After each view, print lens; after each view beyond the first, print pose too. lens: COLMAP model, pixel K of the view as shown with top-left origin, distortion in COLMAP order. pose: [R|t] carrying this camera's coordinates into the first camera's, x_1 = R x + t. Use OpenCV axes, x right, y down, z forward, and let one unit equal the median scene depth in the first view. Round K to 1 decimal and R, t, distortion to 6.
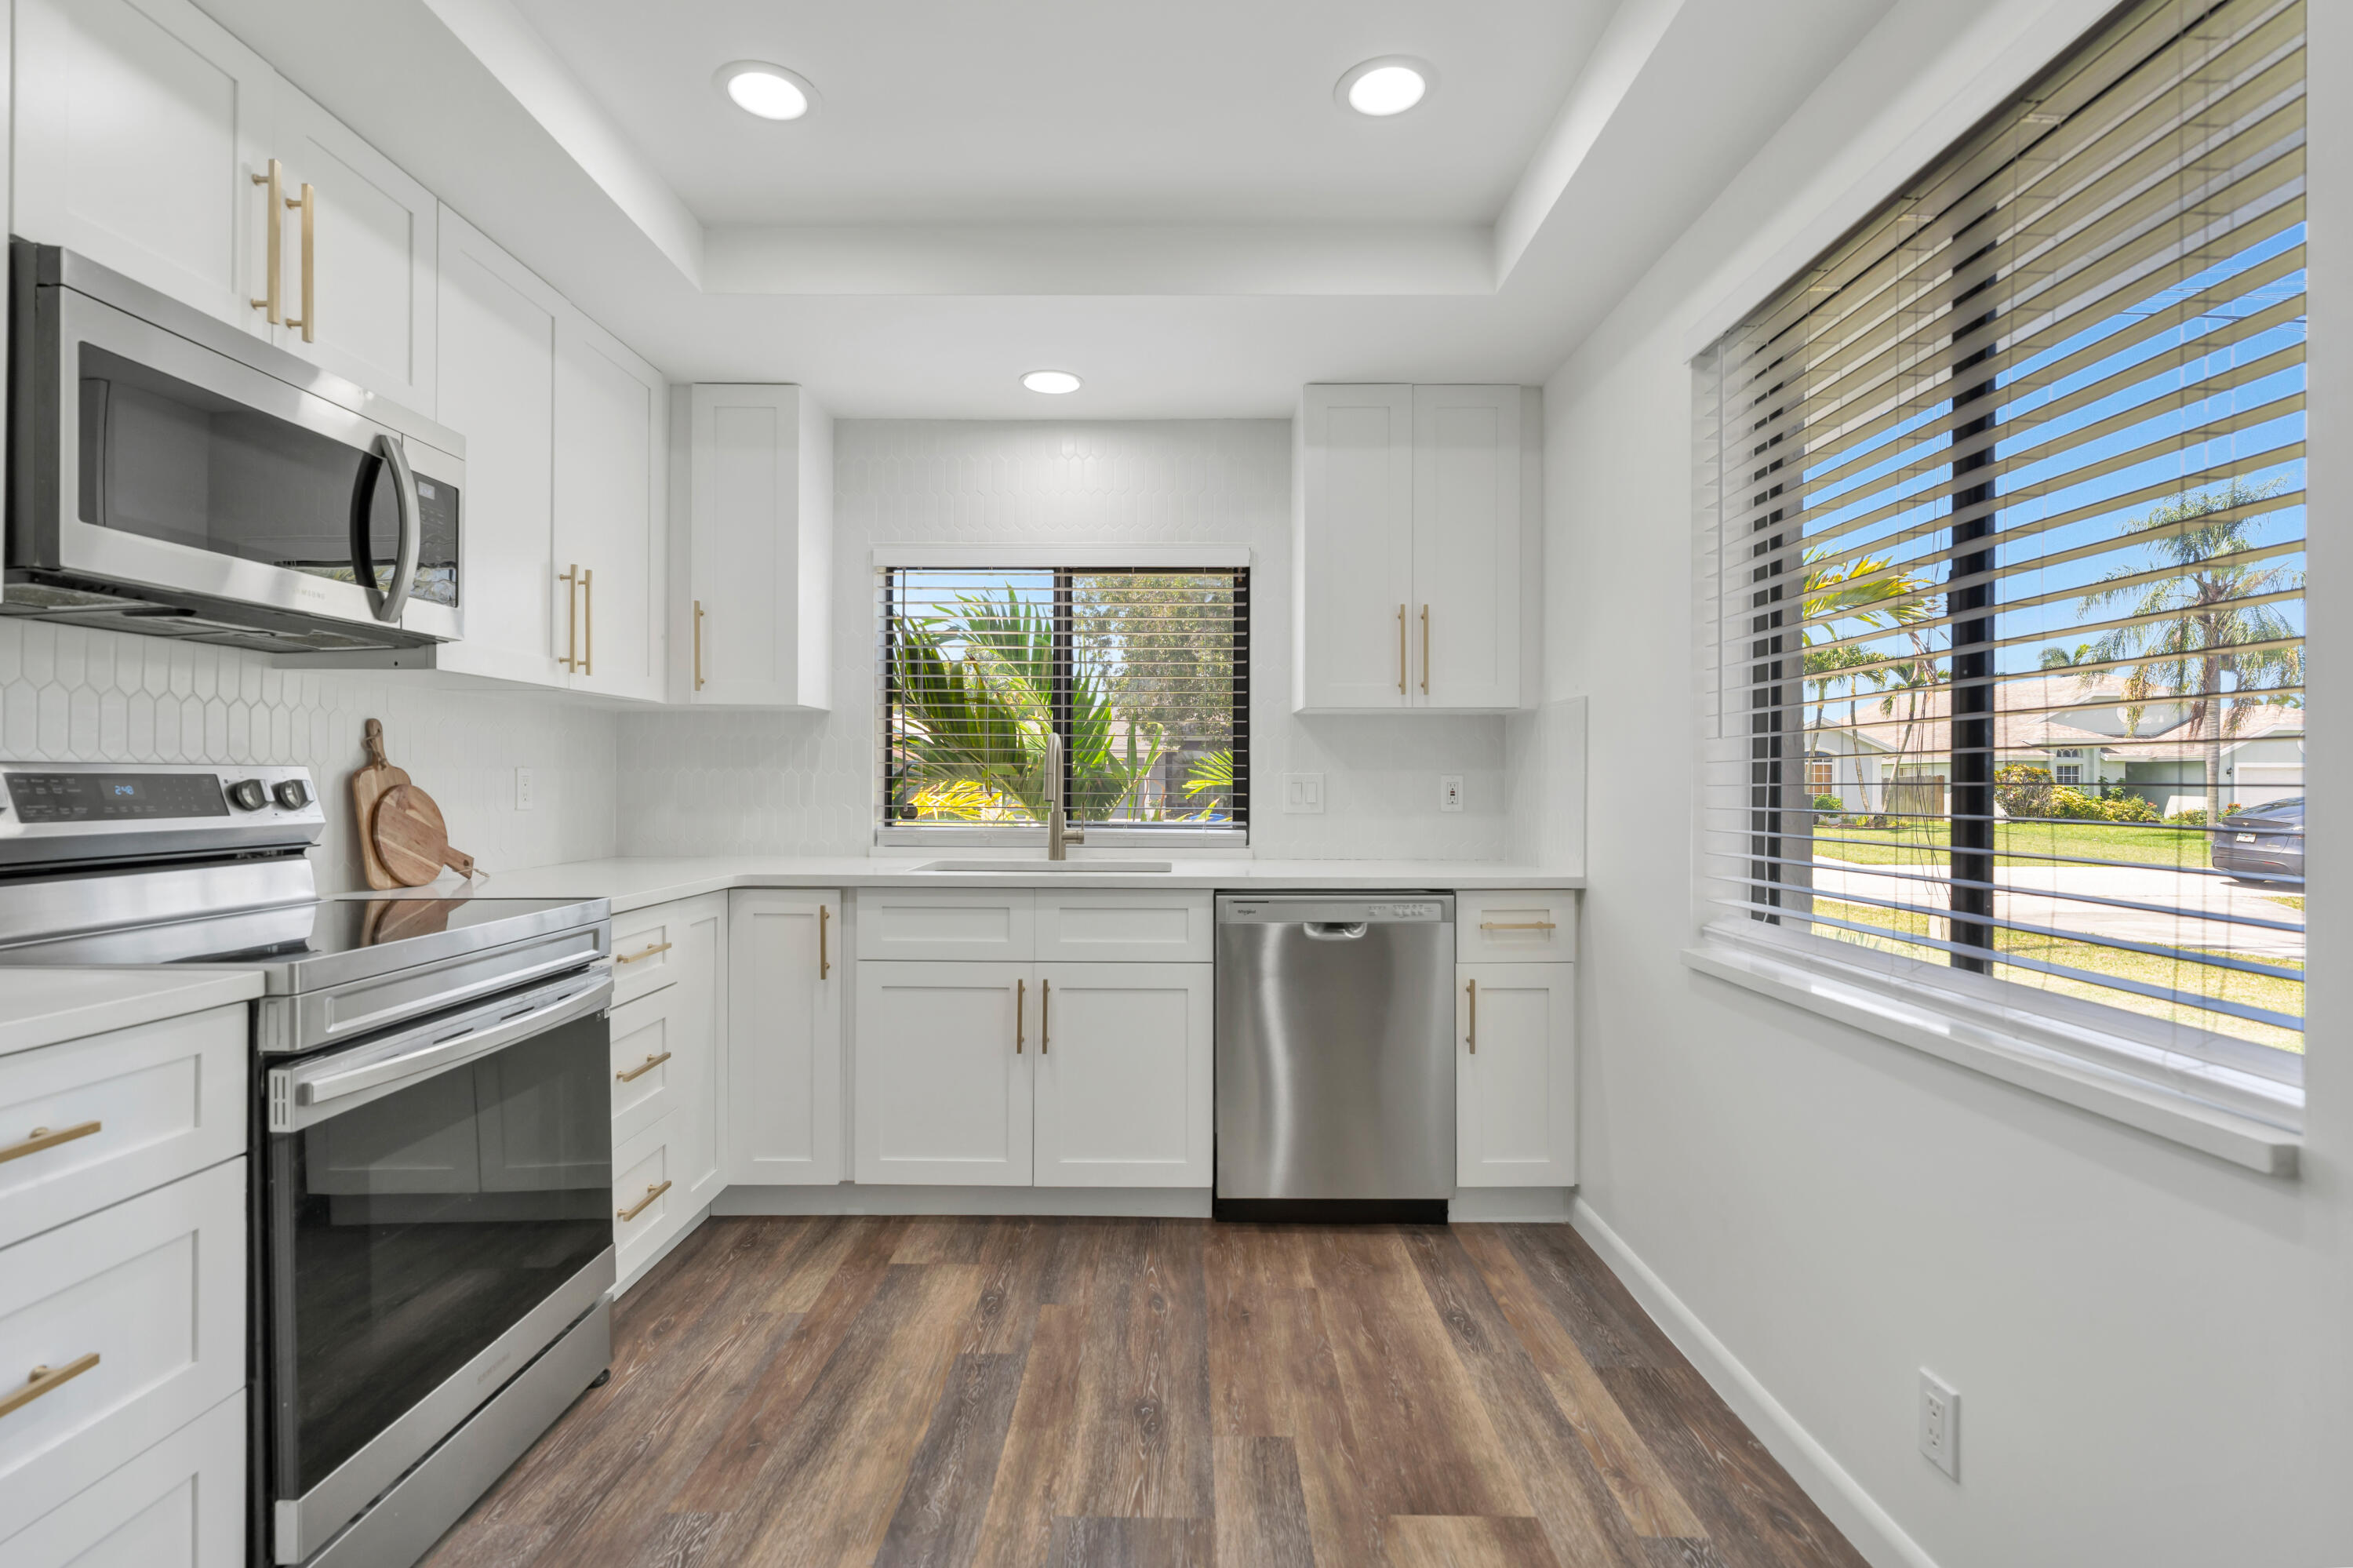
lens RADIAL K [[1093.0, 0, 1179.0], [0, 1093.0, 779.8], [0, 0, 1]] dist [-0.008271, 0.001364]
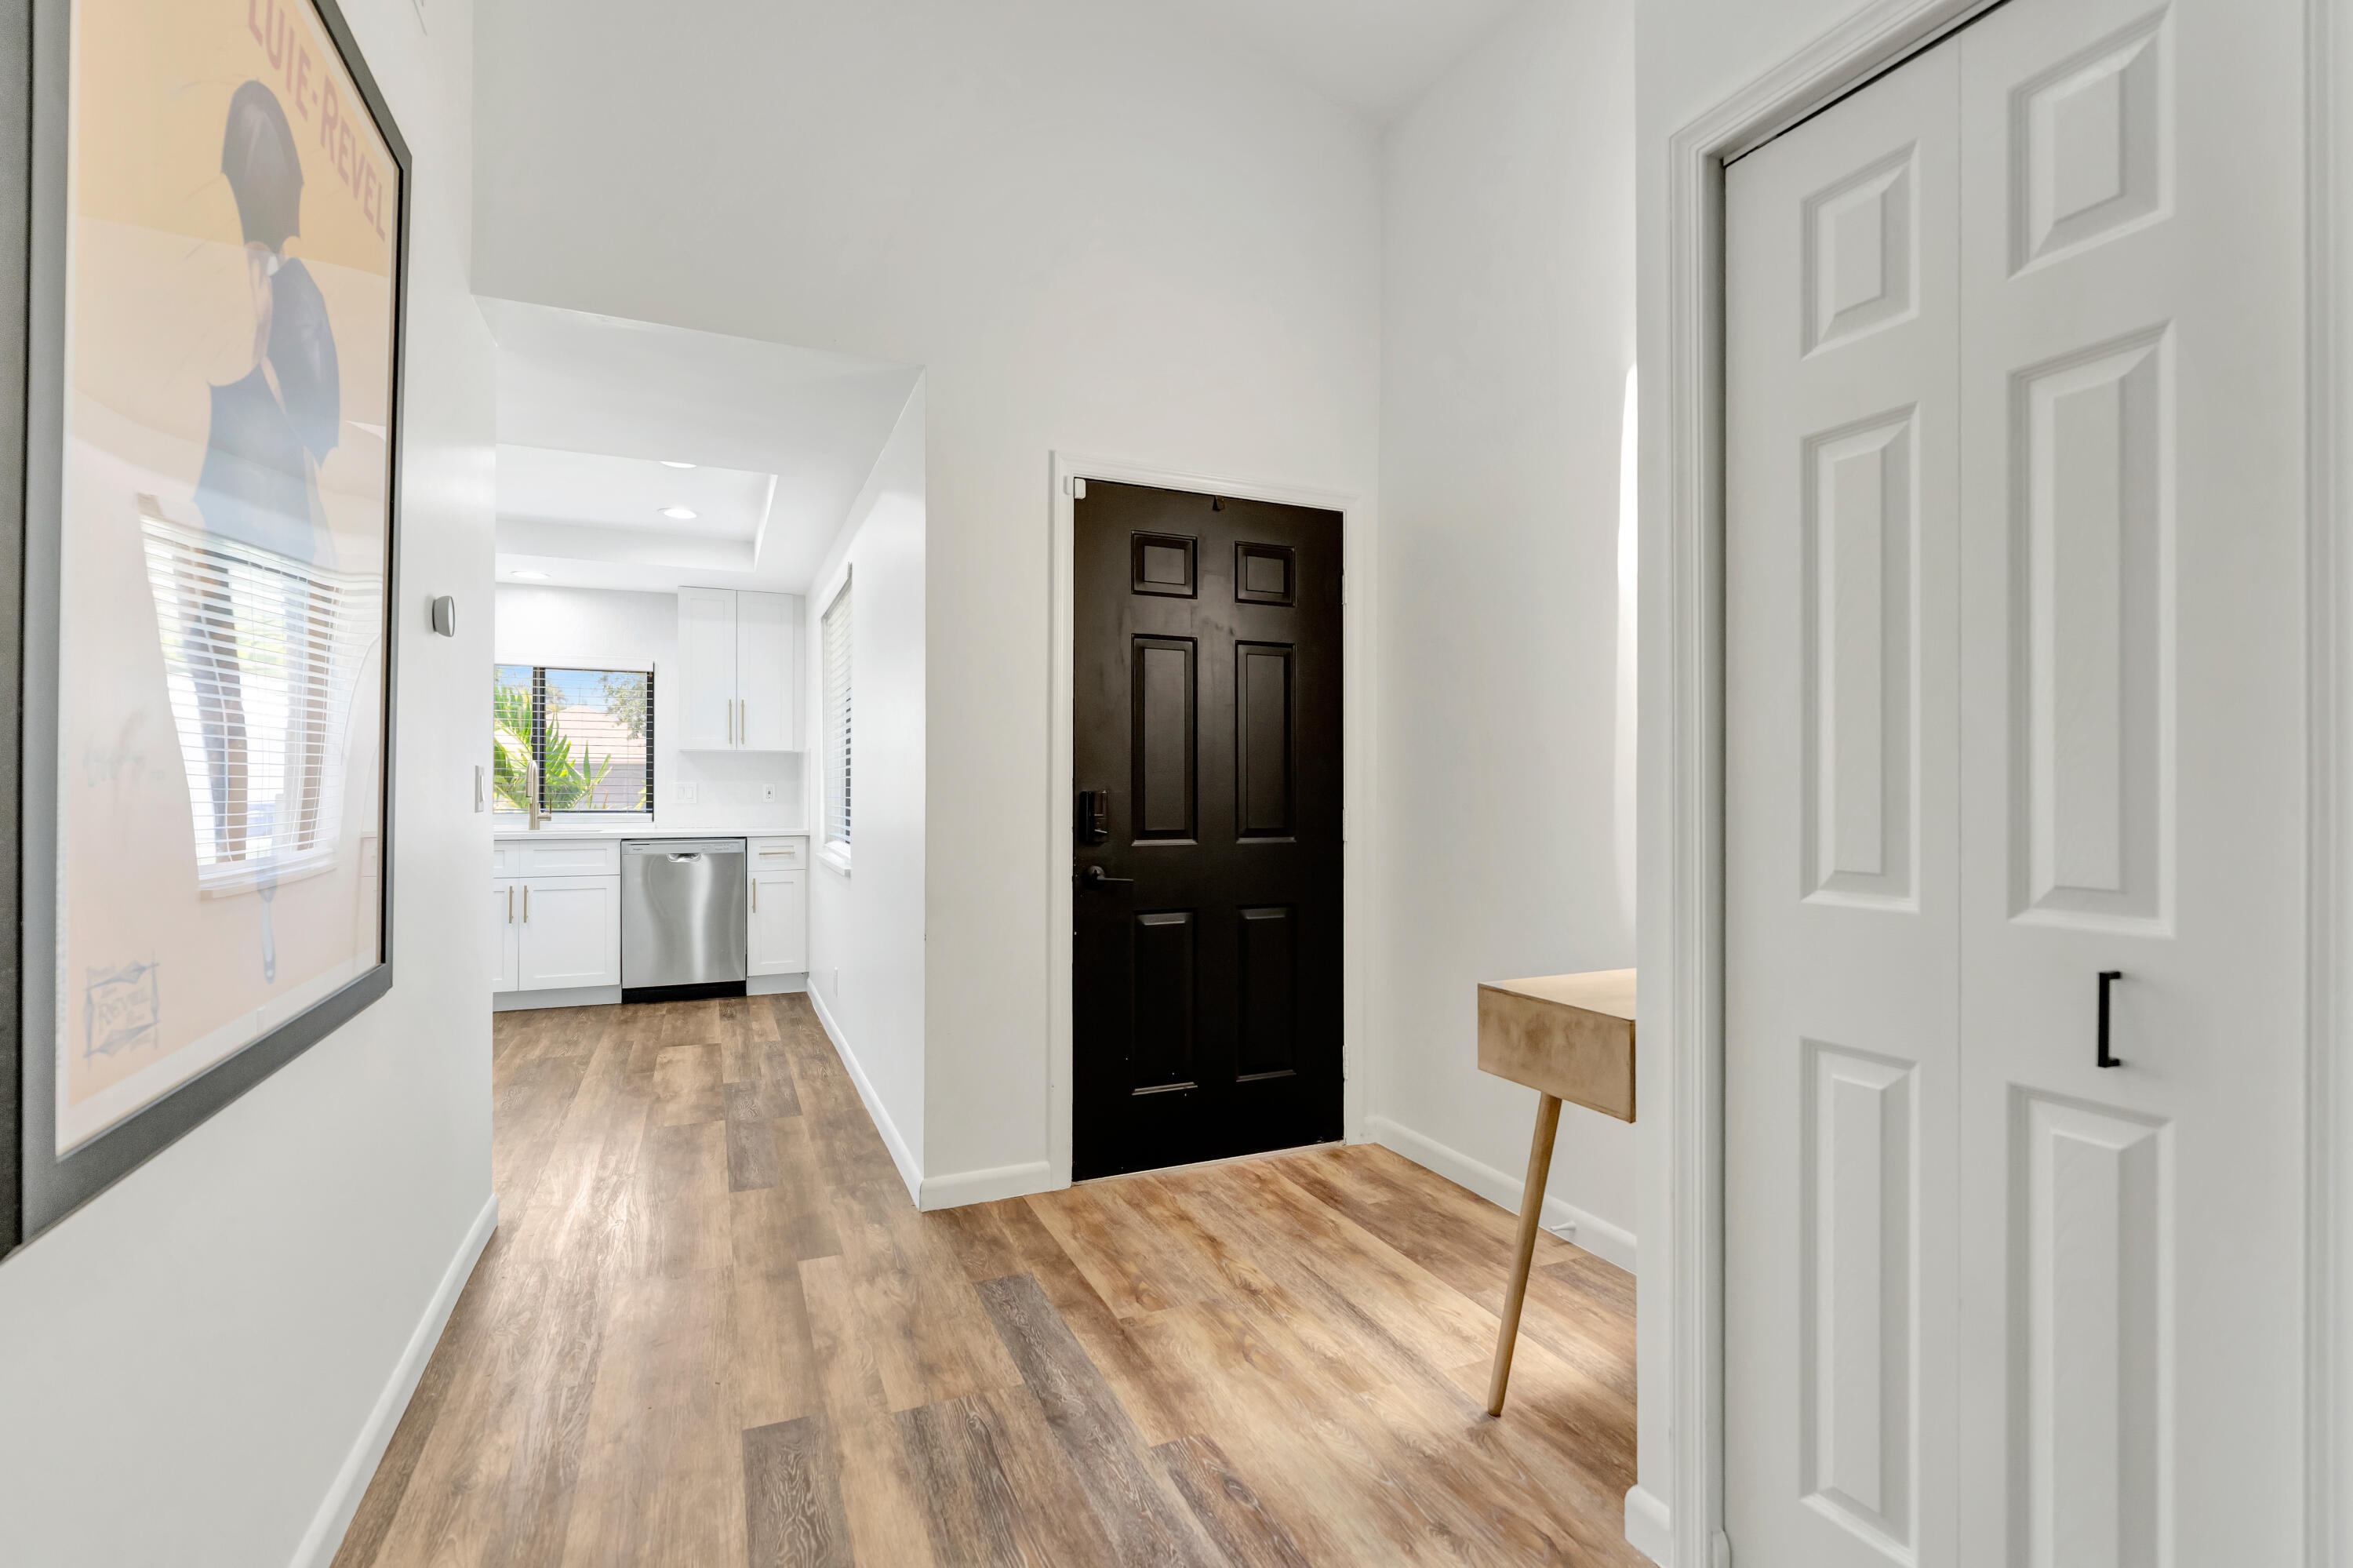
lens RADIAL K [[1093.0, 0, 1179.0], [0, 1093.0, 779.8], [0, 0, 1]] dist [-0.008271, 0.001364]
pose [[0.917569, 0.001841, 0.397571, 0.196757], [0.000447, 0.999984, -0.005664, 0.000858], [-0.397575, 0.005375, 0.917554, -1.415677]]
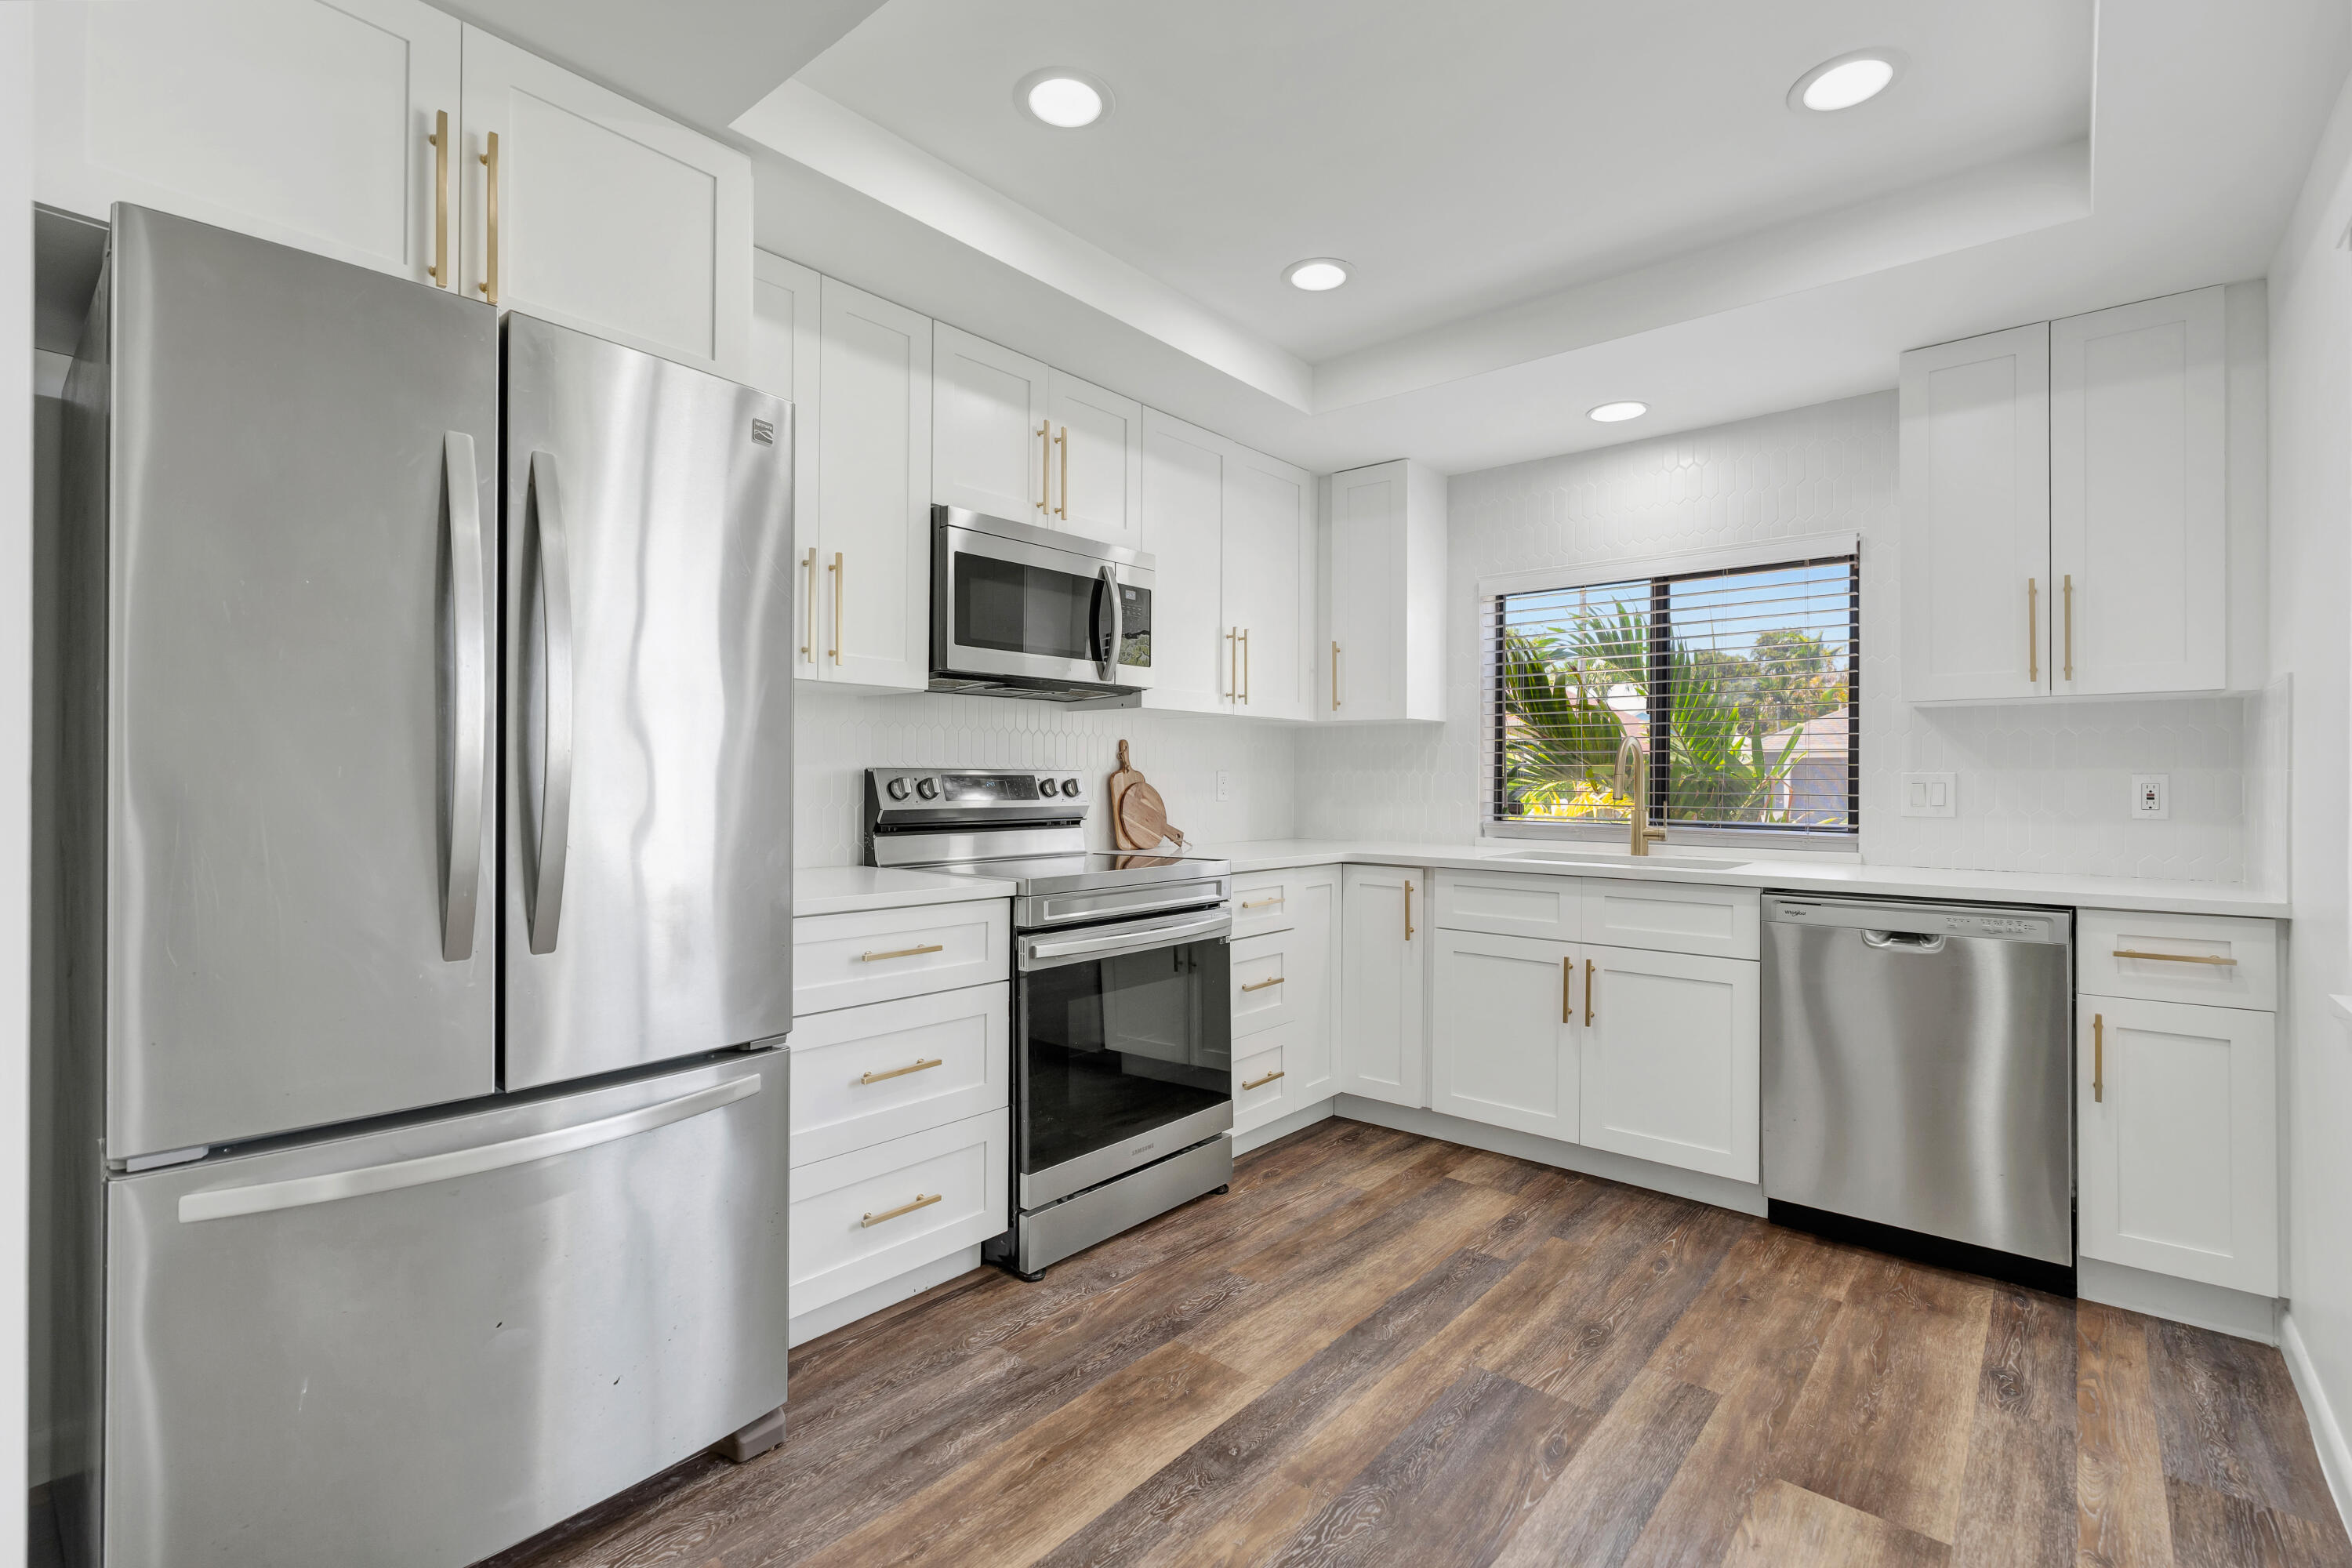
lens RADIAL K [[1092.5, 0, 1178.5], [0, 1092.5, 779.8], [0, 0, 1]] dist [-0.008271, 0.001364]
pose [[0.759582, 0.000185, -0.650411, 0.297902], [-0.001595, 0.999997, -0.001578, 0.002886], [0.650409, 0.002236, 0.759581, -0.118376]]
